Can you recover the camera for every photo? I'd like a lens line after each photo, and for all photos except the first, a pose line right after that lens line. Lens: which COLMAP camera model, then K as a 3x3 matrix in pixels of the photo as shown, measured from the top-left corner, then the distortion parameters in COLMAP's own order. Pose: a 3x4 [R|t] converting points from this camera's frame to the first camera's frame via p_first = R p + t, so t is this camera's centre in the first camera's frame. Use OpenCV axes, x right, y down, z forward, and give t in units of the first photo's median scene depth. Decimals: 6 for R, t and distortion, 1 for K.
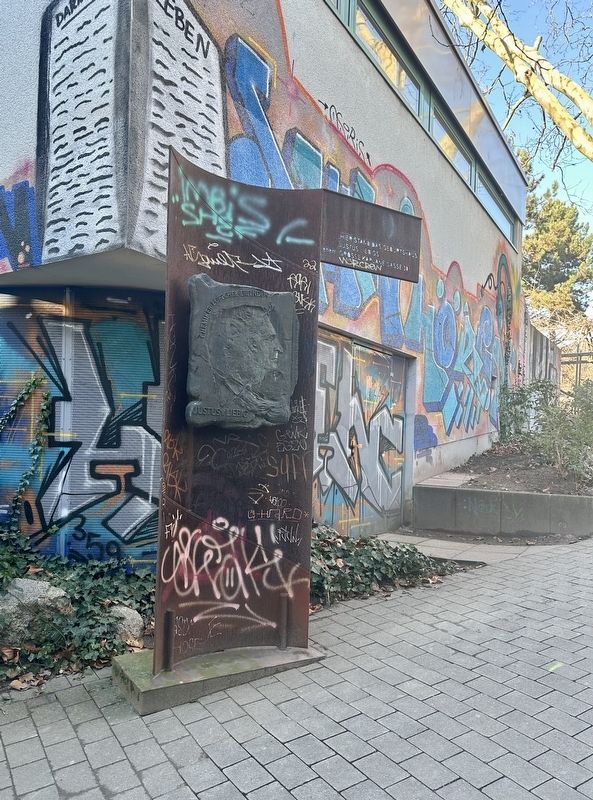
lens RADIAL K [[561.5, 0, 295.9], [0, 561.5, 433.1], [0, 0, 1]] dist [0.033147, -0.003613]
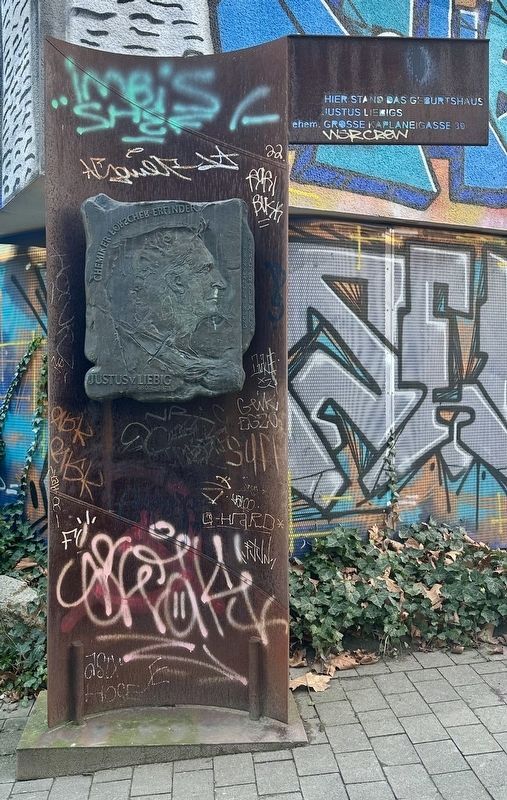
lens RADIAL K [[719.1, 0, 212.3], [0, 719.1, 375.3], [0, 0, 1]] dist [0.070149, -0.150642]
pose [[0.881935, -0.034499, -0.470106, 0.364369], [0.035071, 0.999356, -0.007543, -0.029382], [0.470064, -0.009835, 0.882578, 0.205194]]
